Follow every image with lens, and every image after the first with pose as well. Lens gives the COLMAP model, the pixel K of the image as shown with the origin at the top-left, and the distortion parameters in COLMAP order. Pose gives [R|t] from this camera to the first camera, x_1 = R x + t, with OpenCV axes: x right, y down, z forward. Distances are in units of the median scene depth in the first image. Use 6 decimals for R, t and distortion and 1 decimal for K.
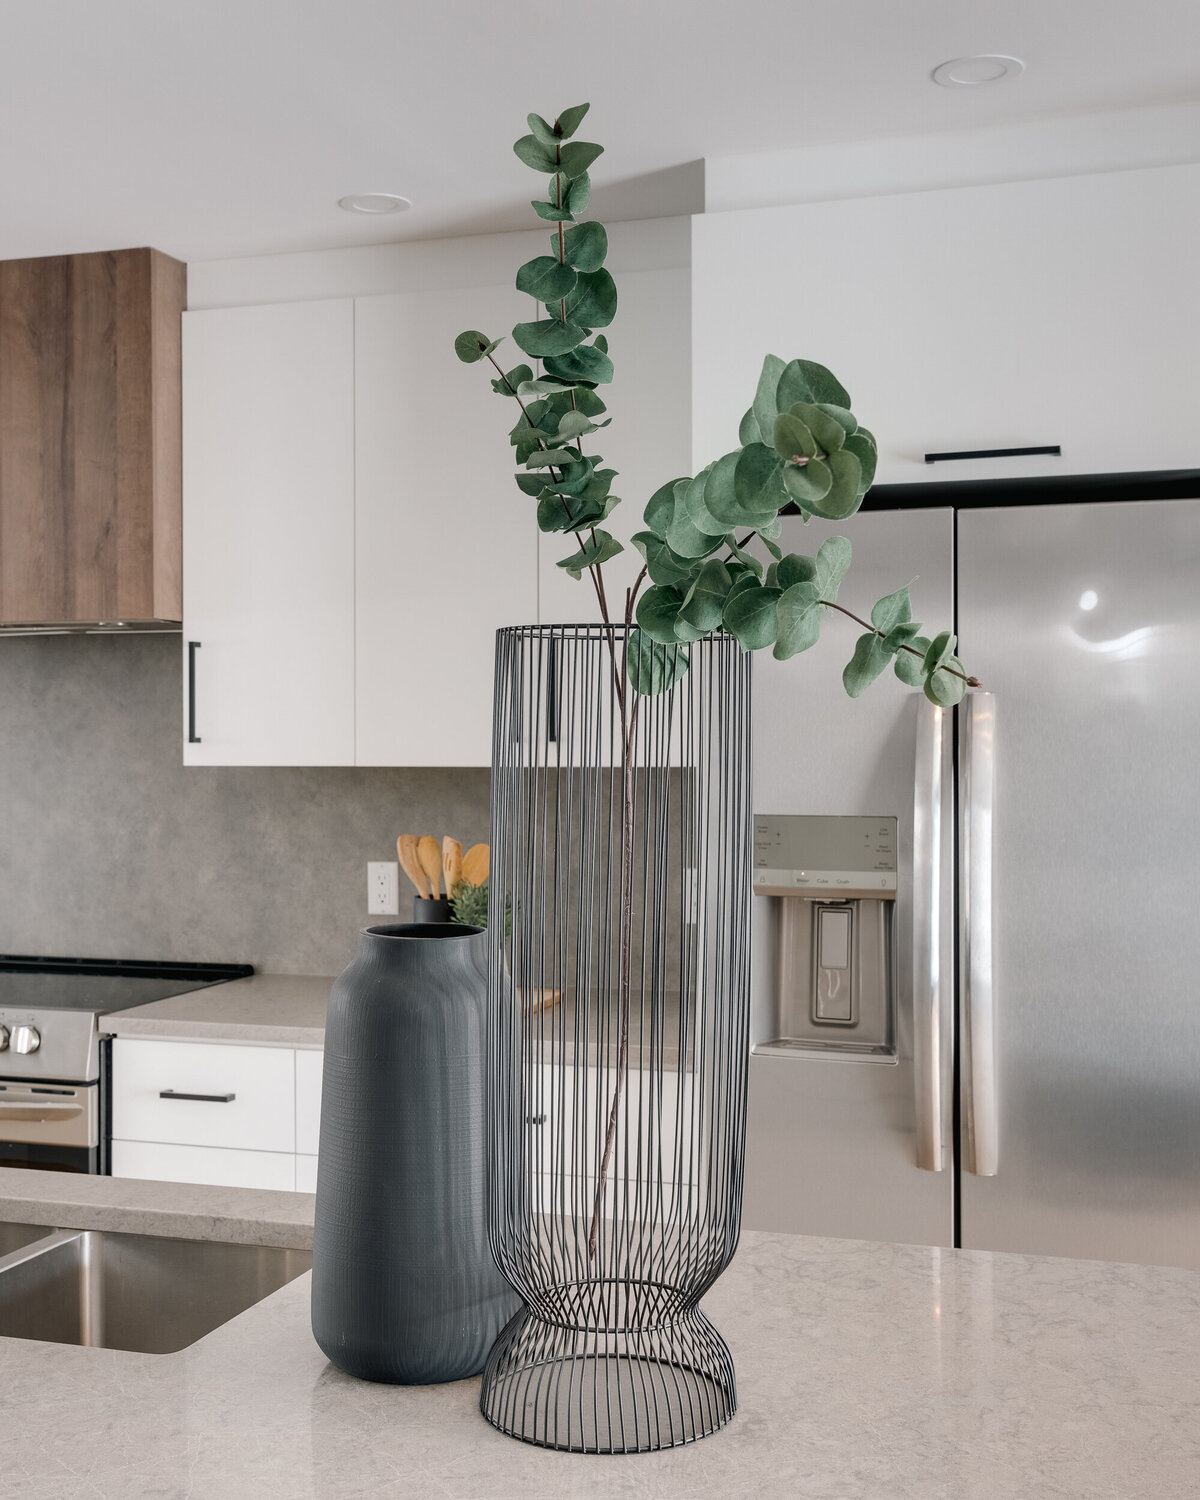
lens RADIAL K [[1776.4, 0, 593.1], [0, 1776.4, 752.5], [0, 0, 1]] dist [0.017376, 0.000000]
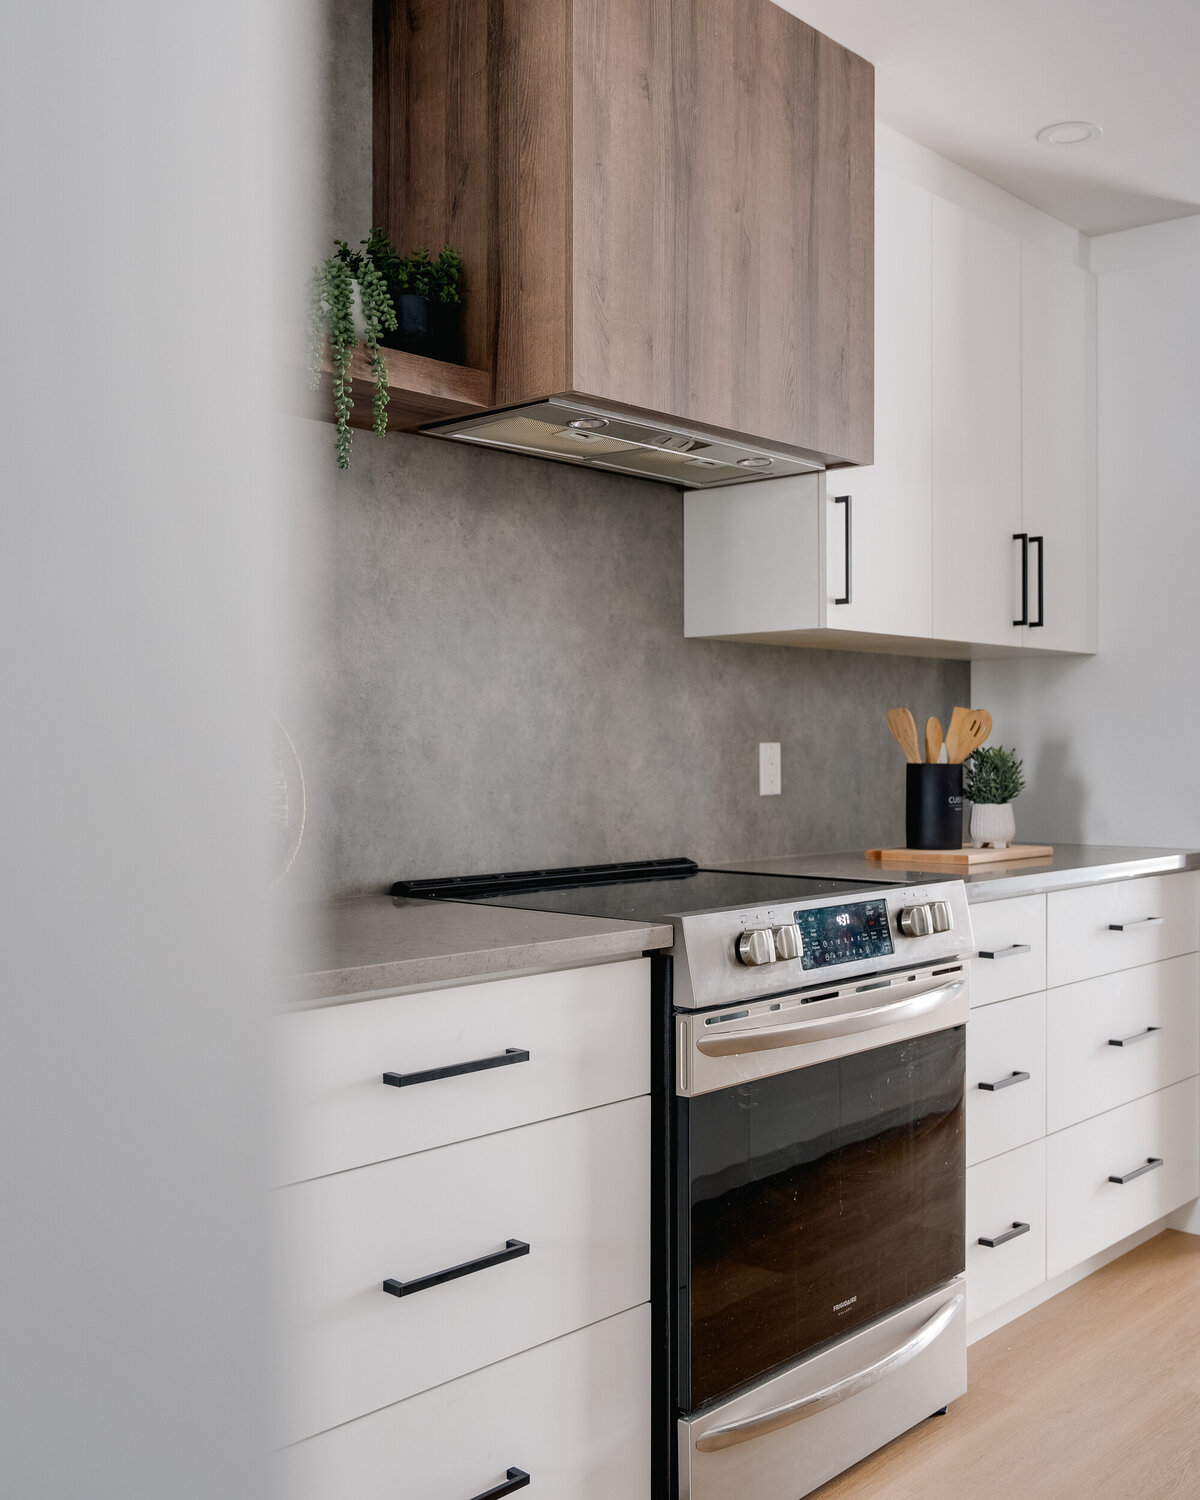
lens RADIAL K [[1521.2, 0, 661.3], [0, 1521.2, 777.9], [0, 0, 1]] dist [-0.001765, 0.000000]
pose [[0.399961, -0.016584, 0.916382, -1.015988], [0.010902, 0.999852, 0.013336, 0.075575], [-0.916467, 0.004656, 0.400082, 0.777832]]
